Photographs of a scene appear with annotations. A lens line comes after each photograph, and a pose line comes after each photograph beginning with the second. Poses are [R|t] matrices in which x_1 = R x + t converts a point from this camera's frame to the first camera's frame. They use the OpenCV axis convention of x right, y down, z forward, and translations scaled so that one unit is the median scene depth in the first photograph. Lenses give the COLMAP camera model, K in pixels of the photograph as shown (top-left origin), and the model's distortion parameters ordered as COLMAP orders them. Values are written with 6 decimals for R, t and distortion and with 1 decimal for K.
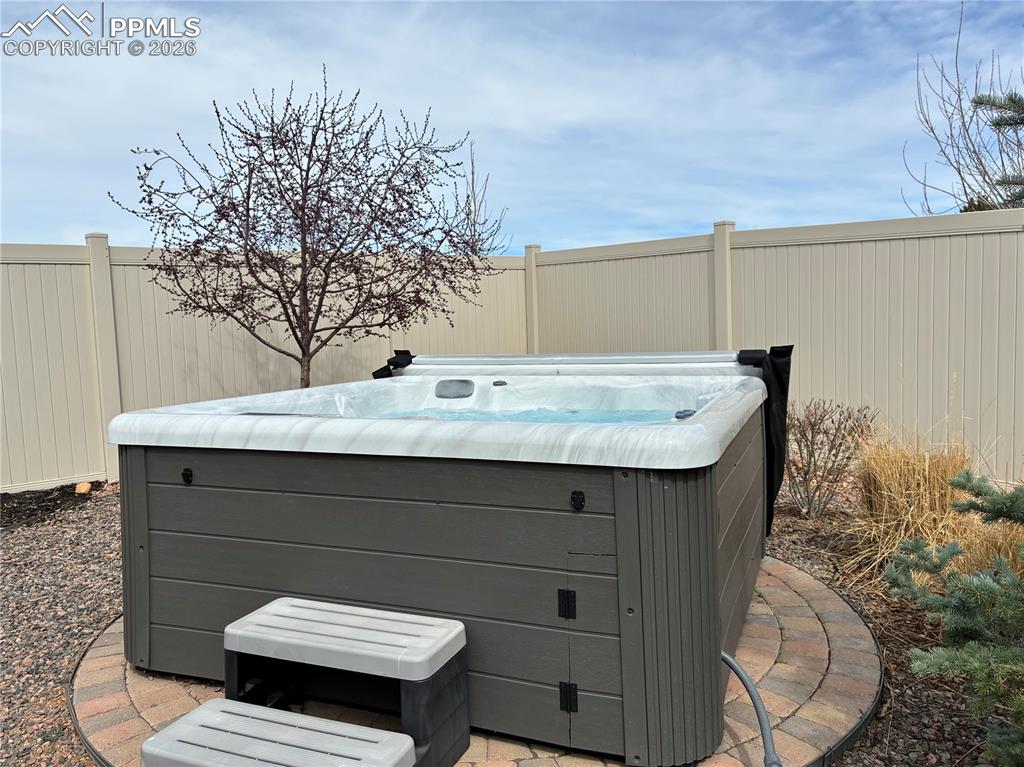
lens RADIAL K [[784.2, 0, 514.3], [0, 784.2, 382.6], [0, 0, 1]] dist [0.033300, -0.023713]
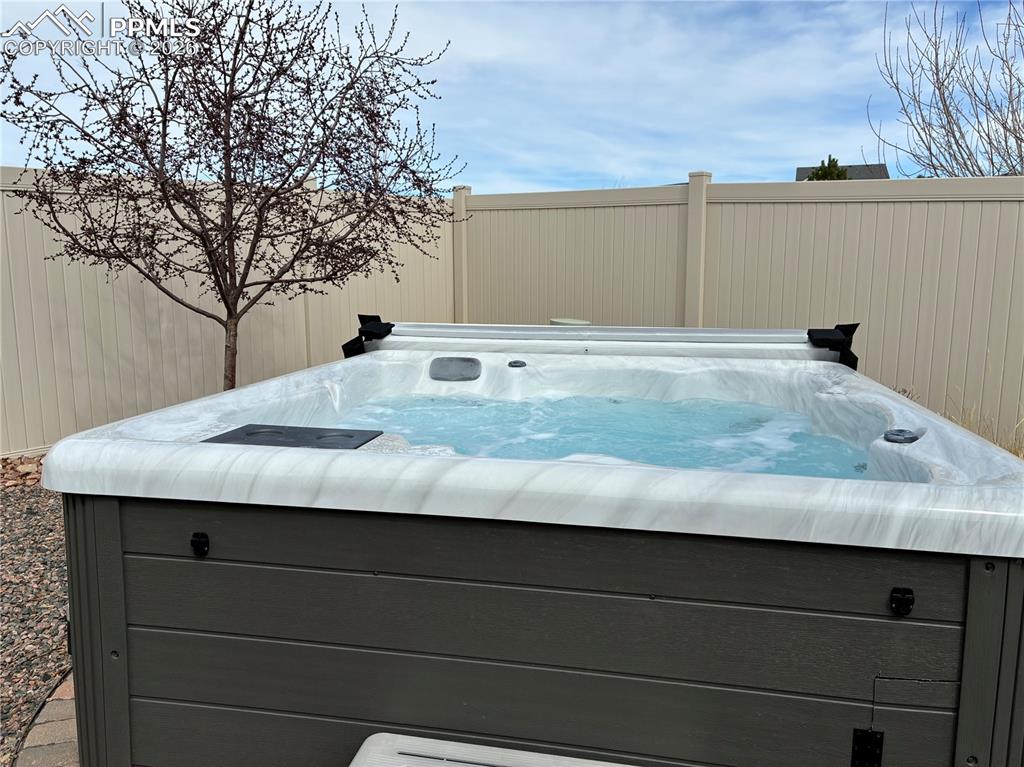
lens RADIAL K [[784.2, 0, 509.4], [0, 784.2, 381.6], [0, 0, 1]] dist [0.033300, -0.023713]
pose [[0.980651, 0.001898, 0.195755, -0.167420], [-0.015780, 0.997465, 0.069381, -0.033153], [-0.195127, -0.071128, 0.978195, 0.195948]]
